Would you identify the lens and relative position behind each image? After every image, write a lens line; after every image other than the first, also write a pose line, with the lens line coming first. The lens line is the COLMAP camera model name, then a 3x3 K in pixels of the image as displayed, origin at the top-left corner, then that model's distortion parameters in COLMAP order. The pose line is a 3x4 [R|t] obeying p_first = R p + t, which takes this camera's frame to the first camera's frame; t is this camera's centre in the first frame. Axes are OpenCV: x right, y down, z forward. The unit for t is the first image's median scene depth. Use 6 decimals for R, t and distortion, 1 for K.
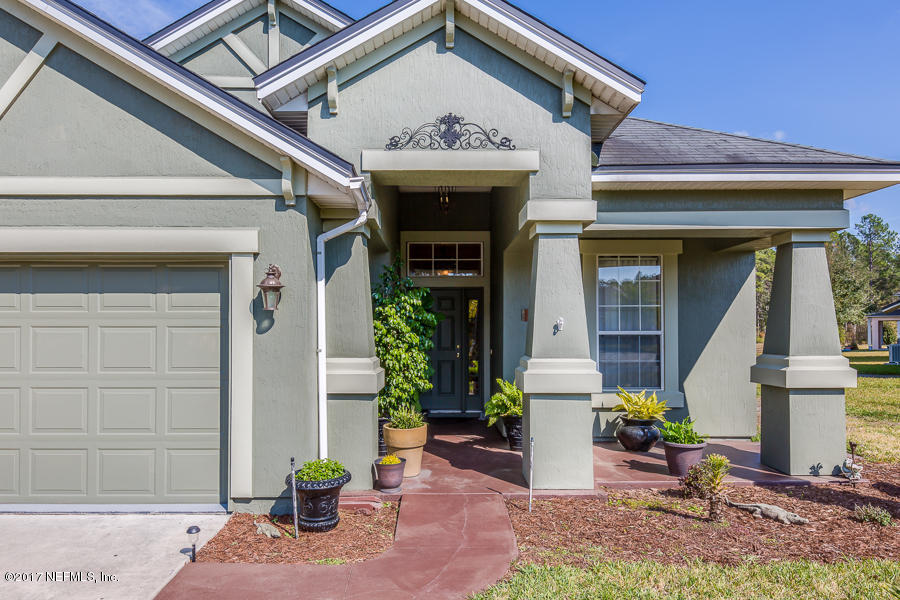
lens RADIAL K [[630.2, 0, 446.3], [0, 630.2, 332.9], [0, 0, 1]] dist [-0.000262, -0.003968]
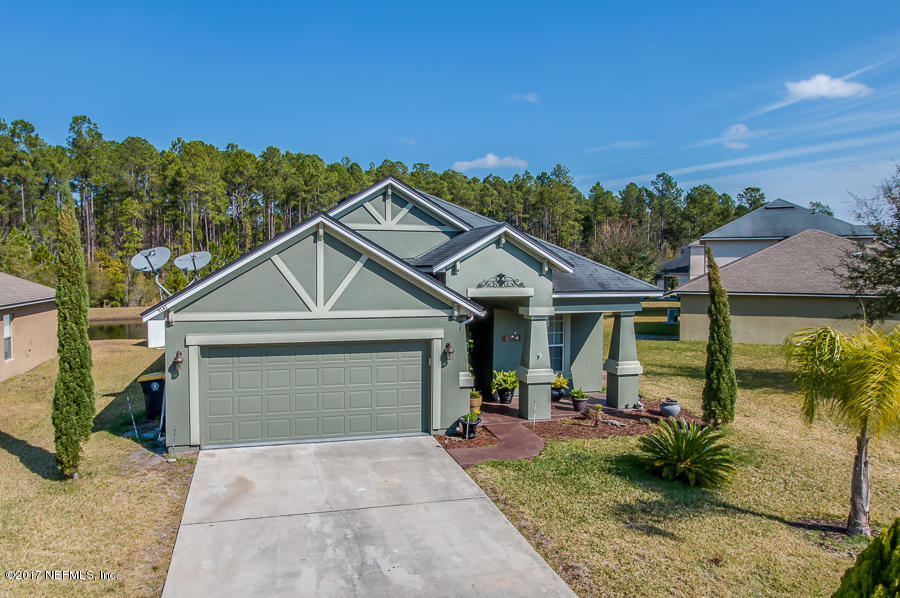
lens RADIAL K [[630.2, 0, 446.3], [0, 630.2, 331.9], [0, 0, 1]] dist [-0.000262, -0.003968]
pose [[0.964695, -0.022053, 0.262446, -0.841167], [-0.002866, 0.995550, 0.094187, -0.344200], [-0.263355, -0.091614, 0.960339, -1.321577]]
